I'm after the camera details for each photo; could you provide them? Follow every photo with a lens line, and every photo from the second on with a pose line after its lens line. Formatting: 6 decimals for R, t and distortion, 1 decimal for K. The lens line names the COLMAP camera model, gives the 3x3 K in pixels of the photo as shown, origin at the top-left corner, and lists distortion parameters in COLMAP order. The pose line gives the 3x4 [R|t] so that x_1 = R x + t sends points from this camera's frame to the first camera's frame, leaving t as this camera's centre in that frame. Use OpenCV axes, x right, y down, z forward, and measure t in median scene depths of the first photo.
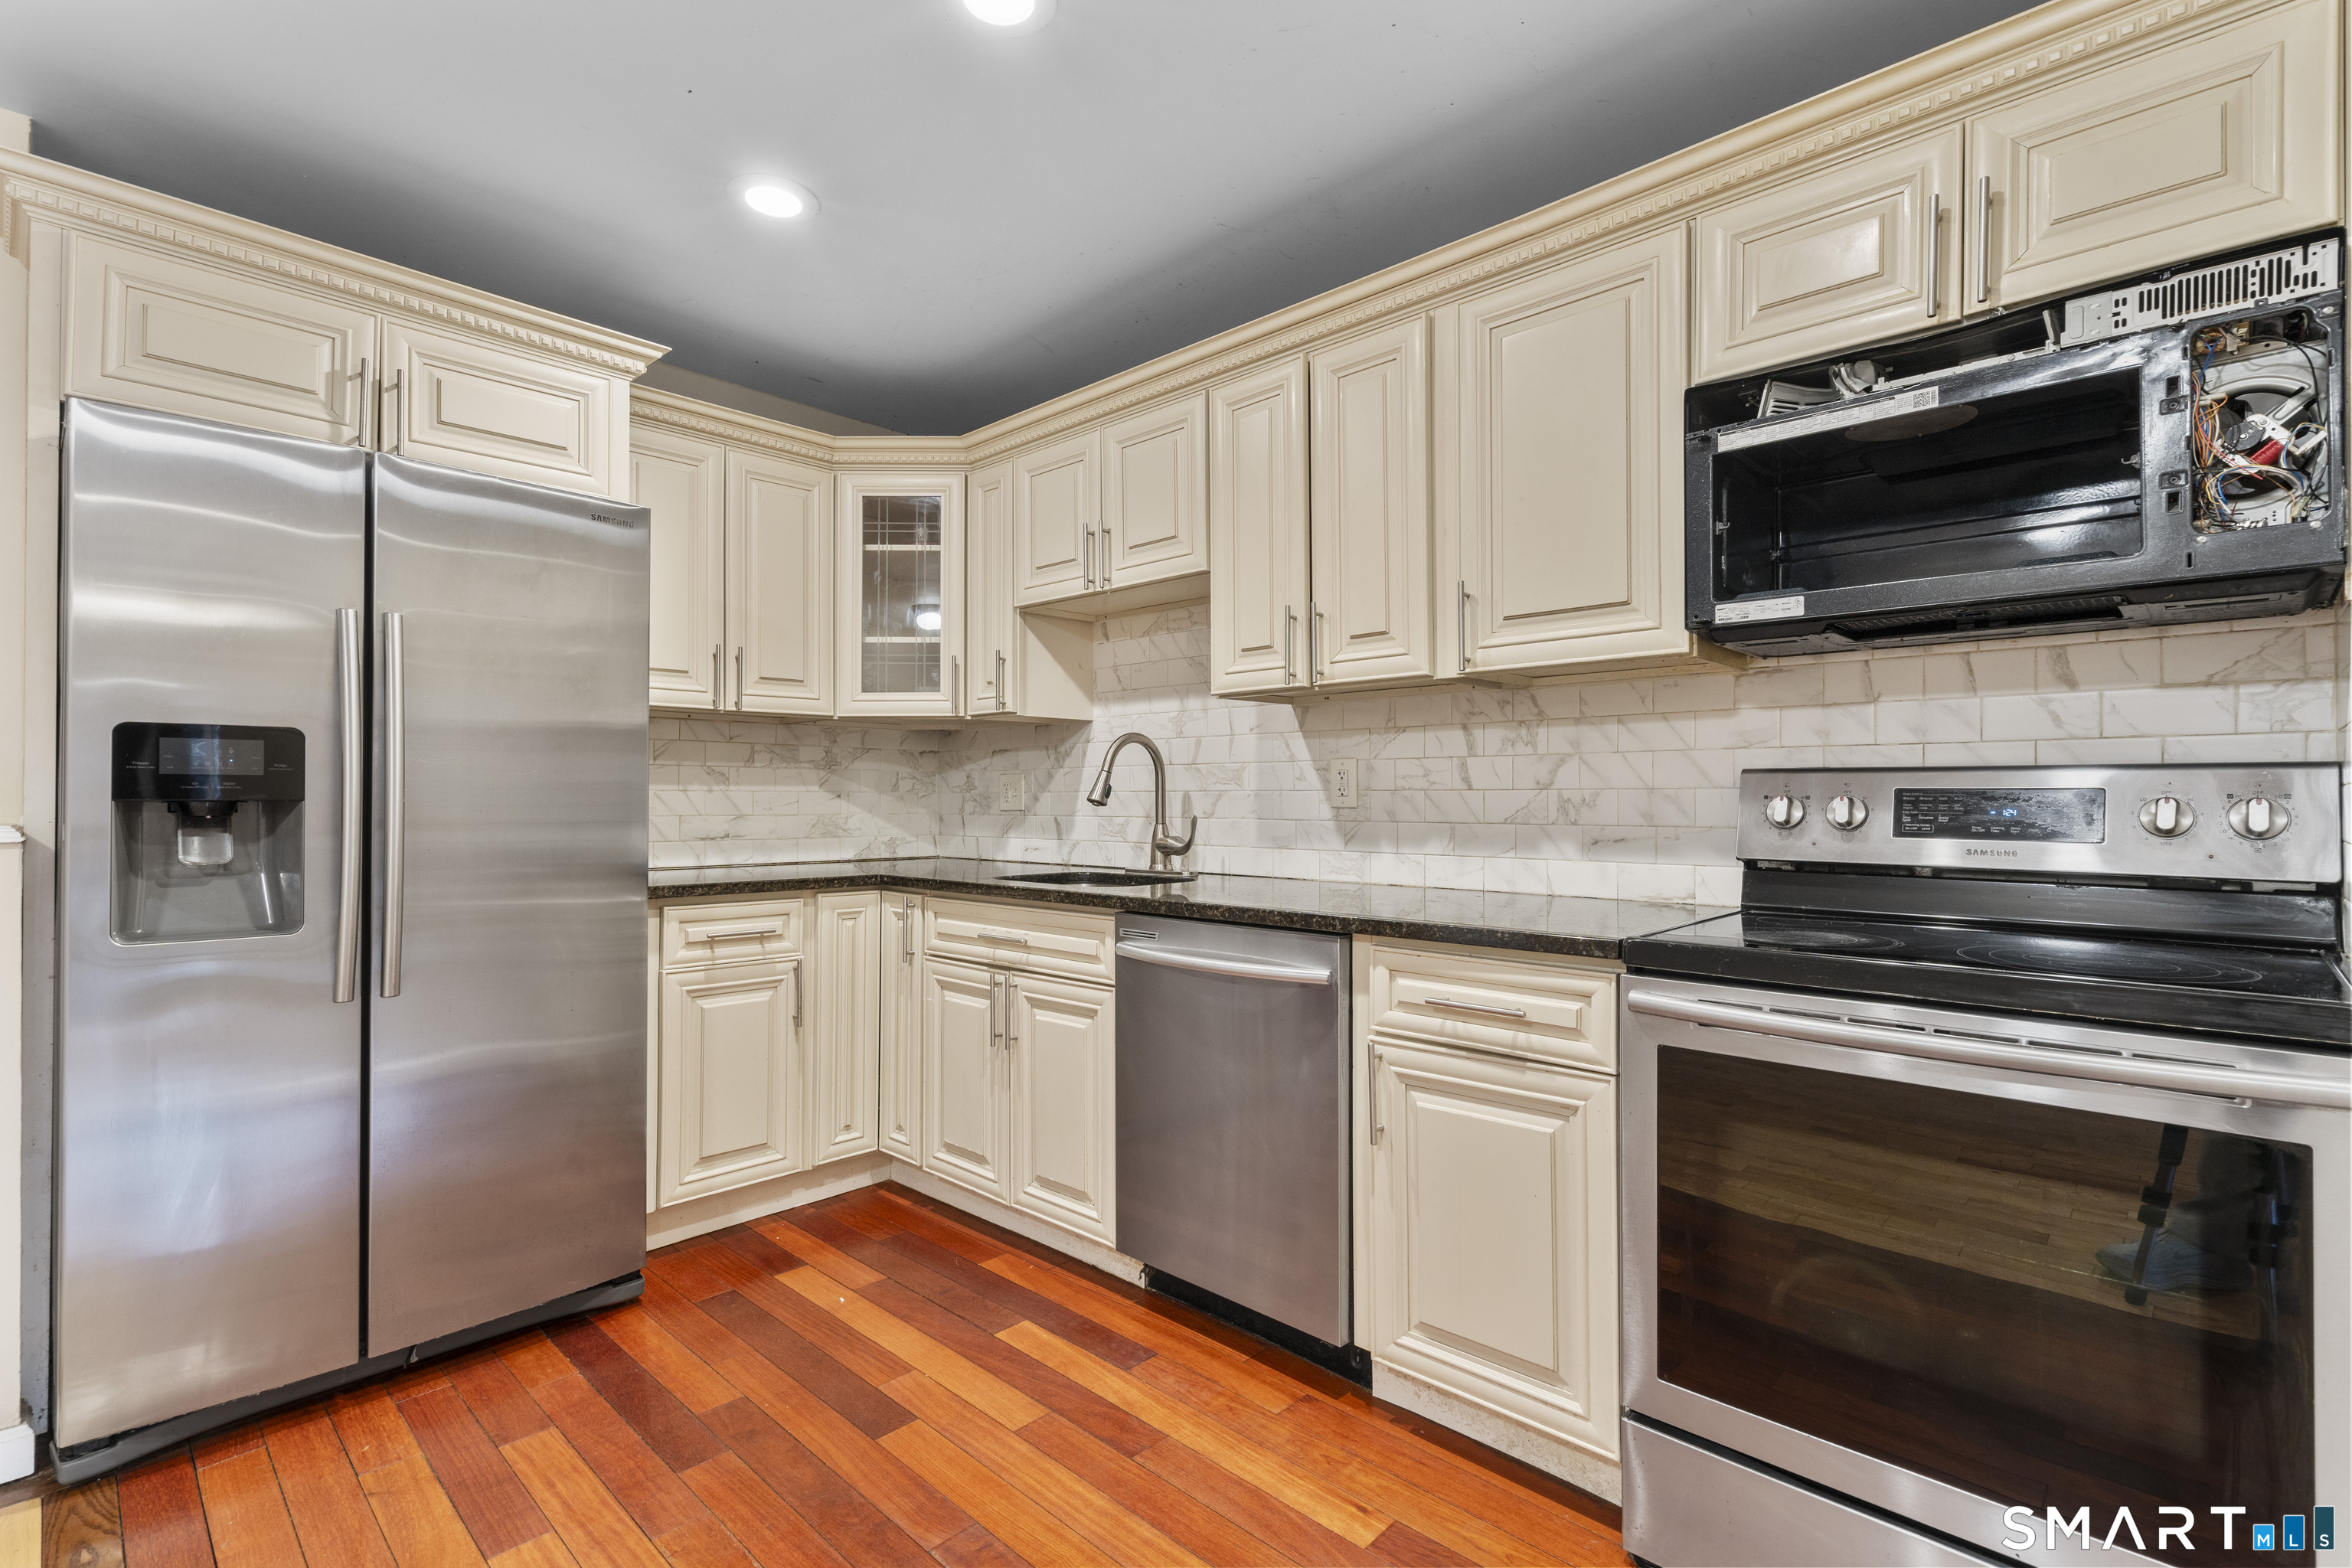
lens RADIAL K [[1062.1, 0, 1189.8], [0, 1062.1, 791.7], [0, 0, 1]] dist [-0.007975, 0.003307]
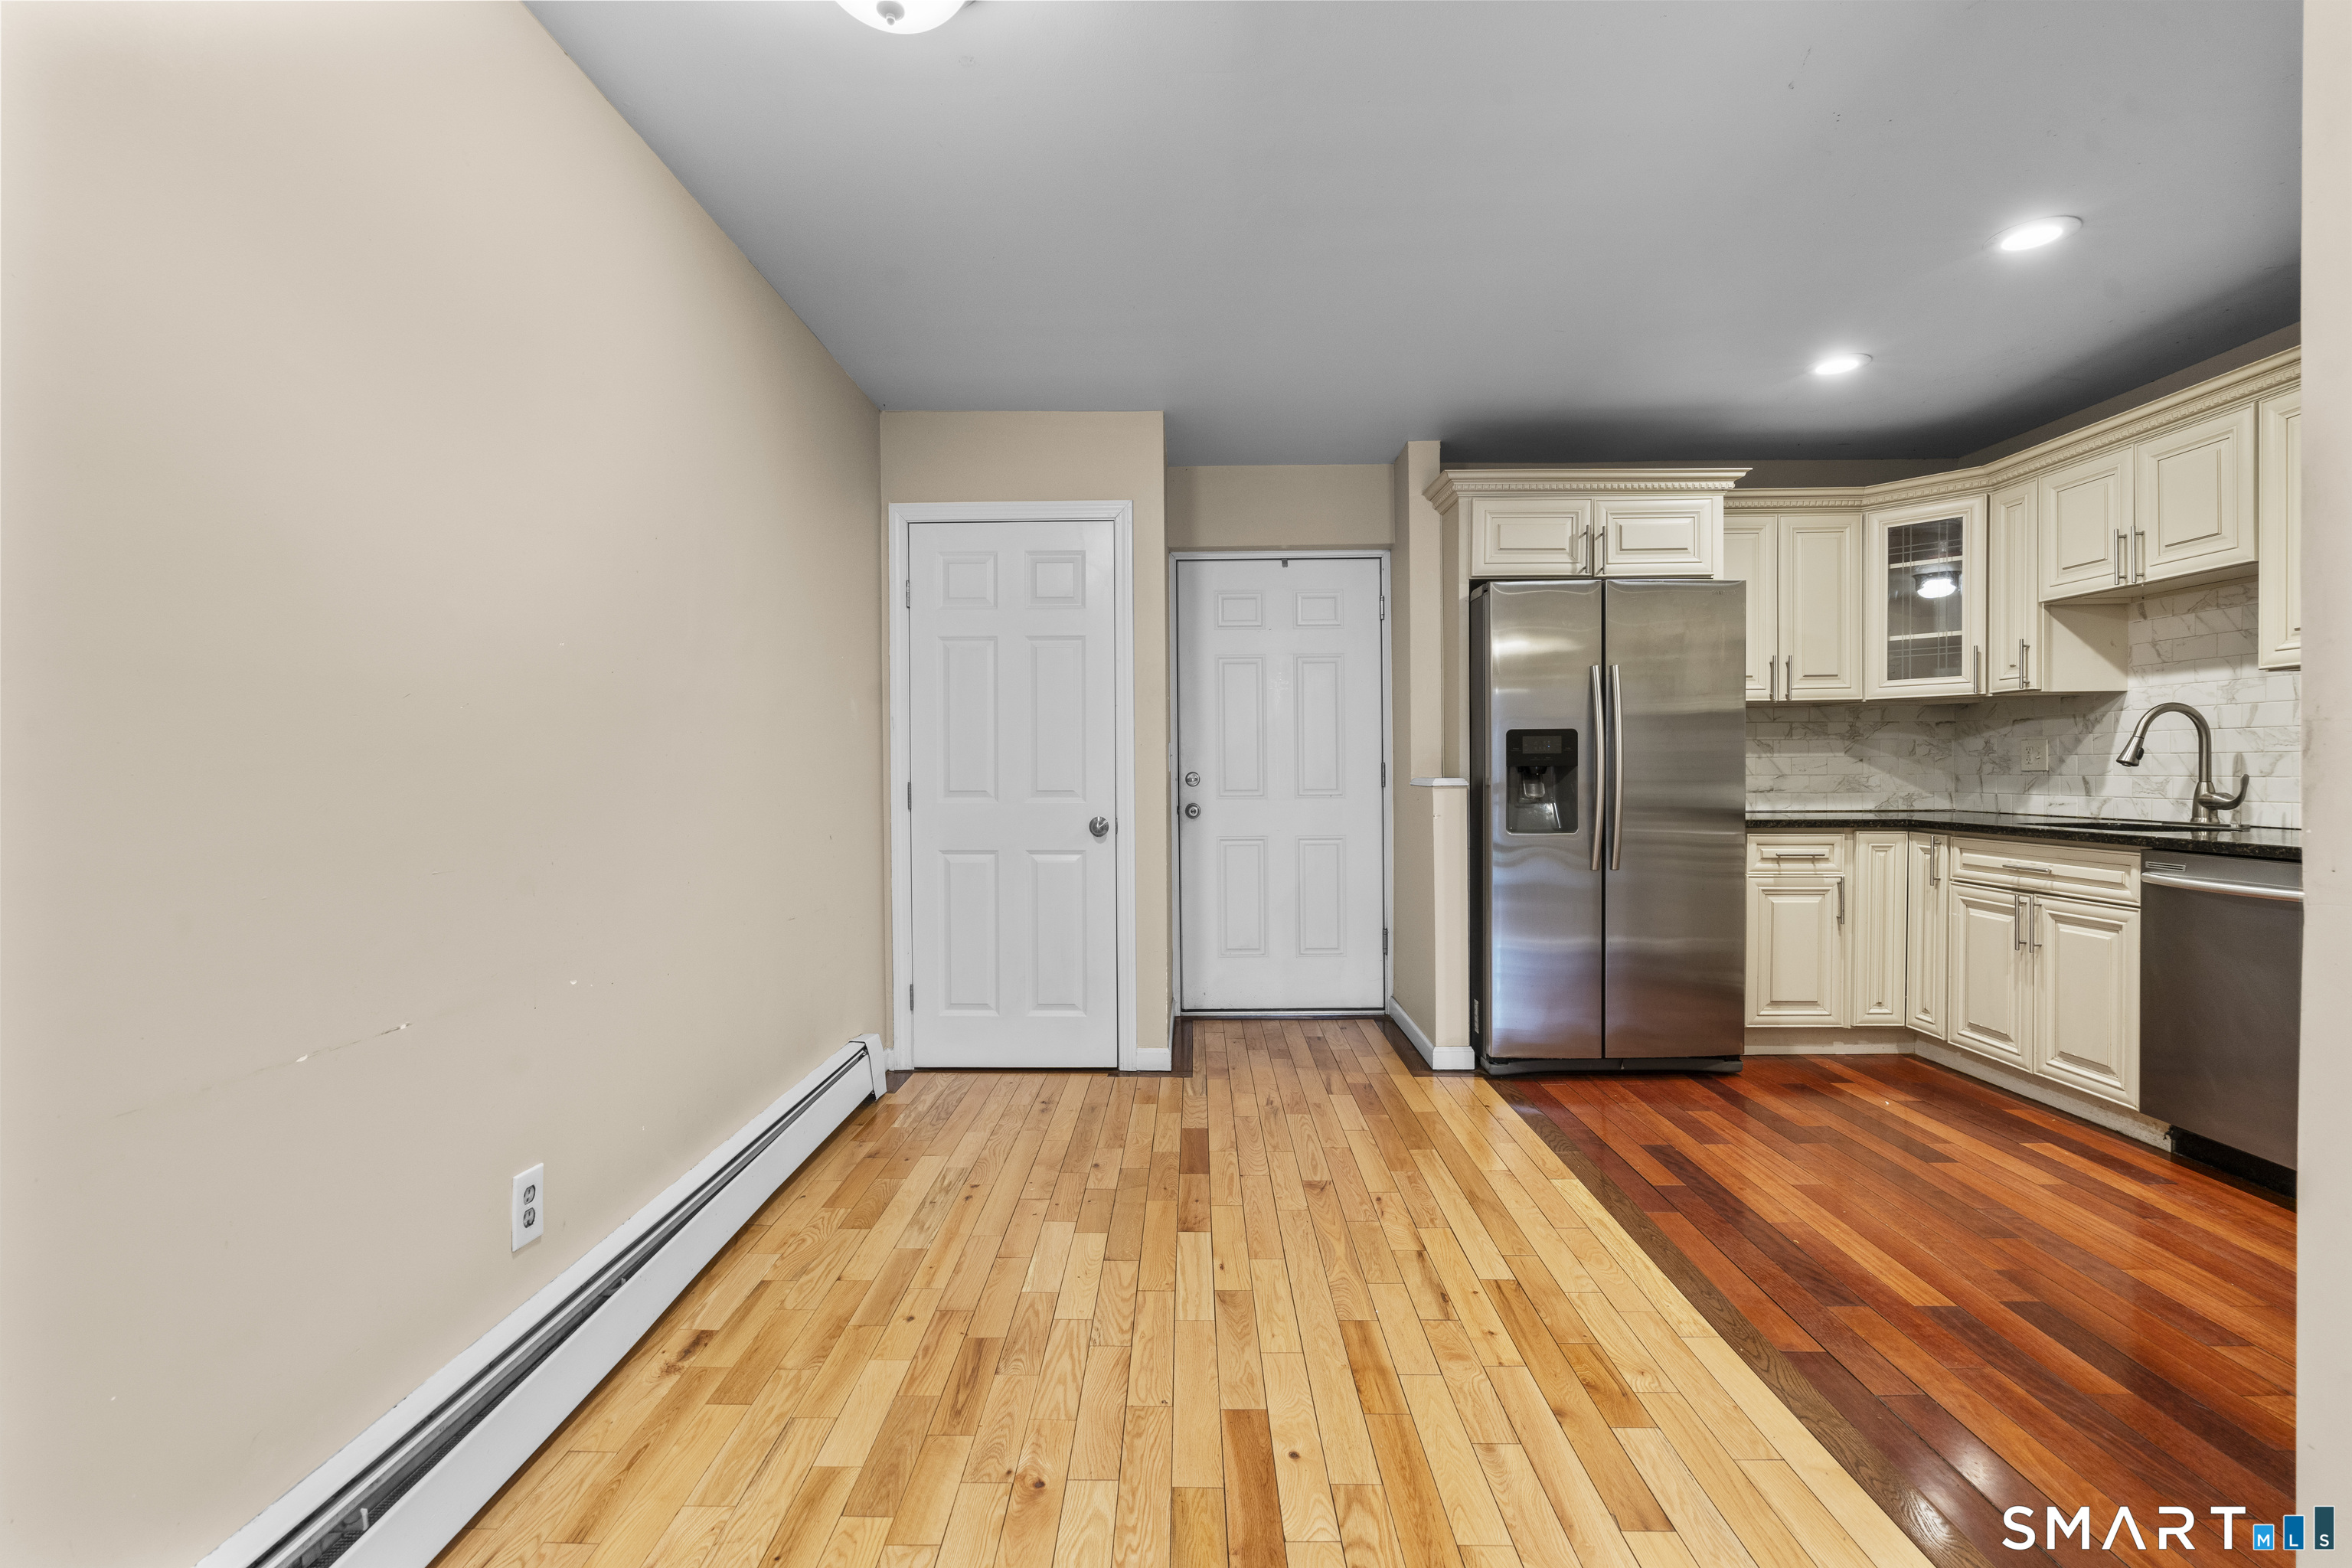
lens RADIAL K [[1062.1, 0, 1158.5], [0, 1062.1, 785.9], [0, 0, 1]] dist [-0.007975, 0.003307]
pose [[0.658928, 0.007602, -0.752168, 0.103875], [0.013921, 0.999654, 0.022299, -0.007300], [0.752077, -0.025164, 0.658594, -0.701718]]
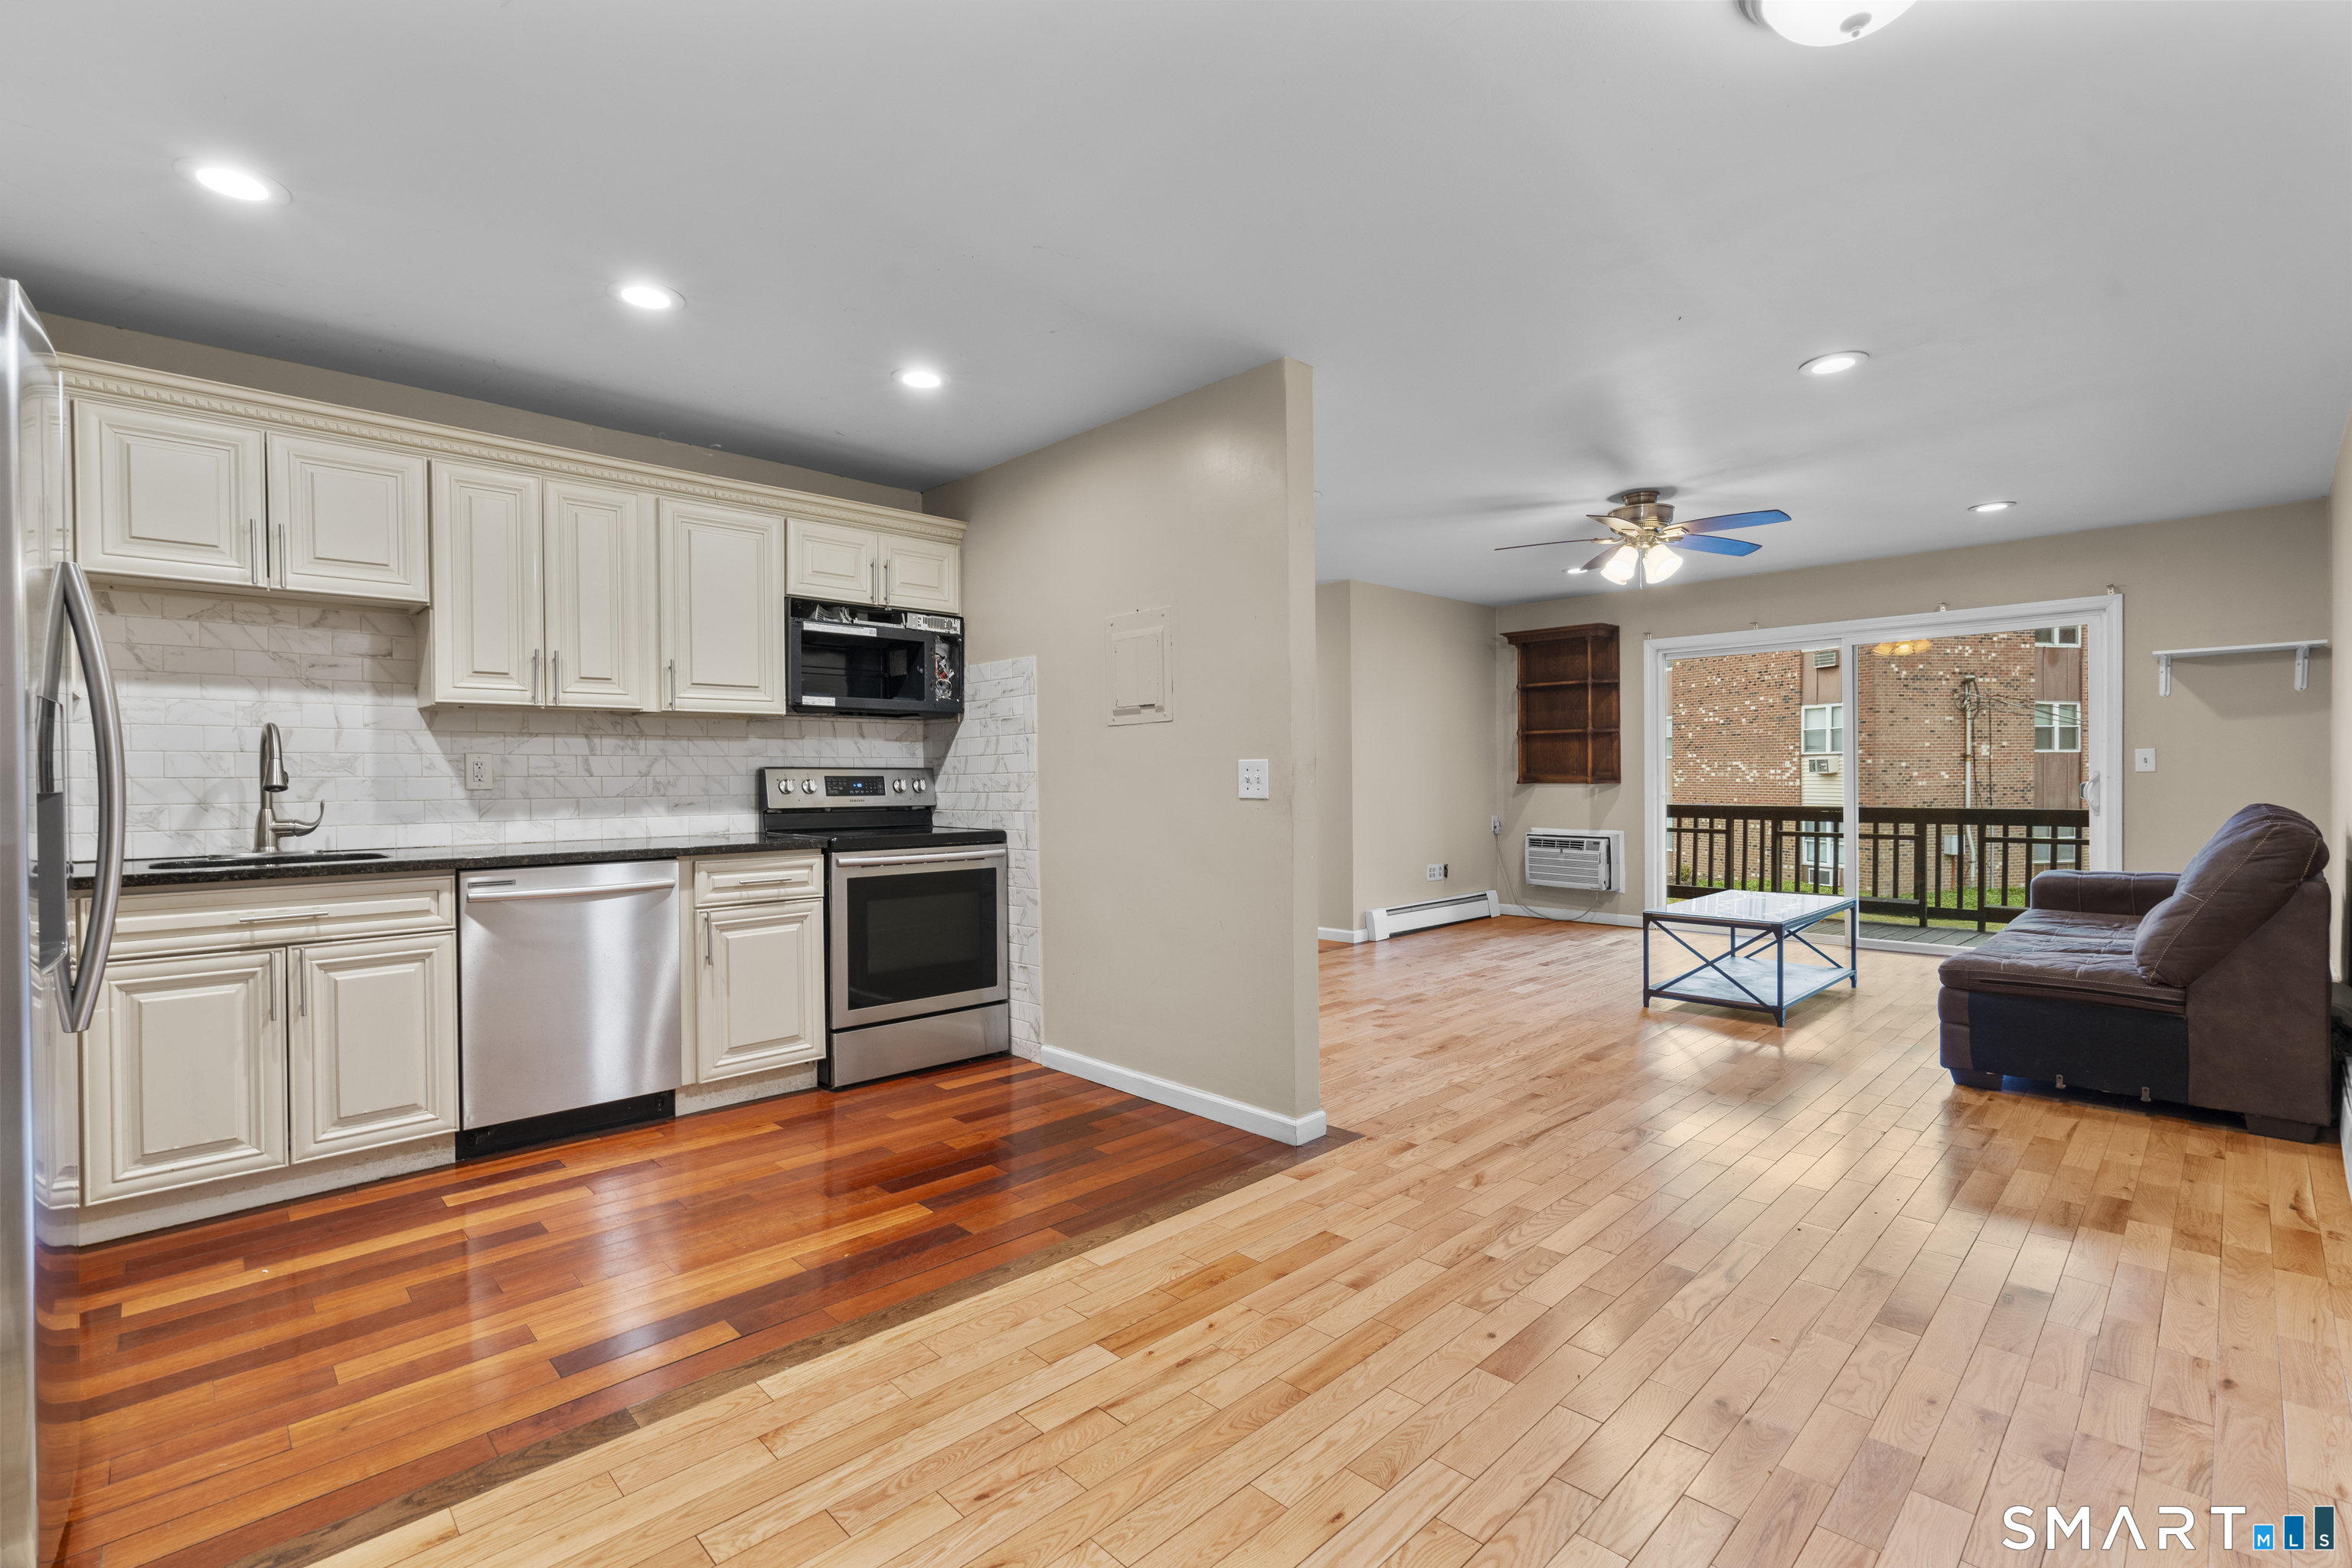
lens RADIAL K [[1062.1, 0, 1175.9], [0, 1062.1, 785.1], [0, 0, 1]] dist [-0.007975, 0.003307]
pose [[0.042906, -0.009951, 0.999030, -1.290690], [-0.000042, 0.999950, 0.009962, -0.004633], [-0.999079, -0.000469, 0.042903, 0.070242]]
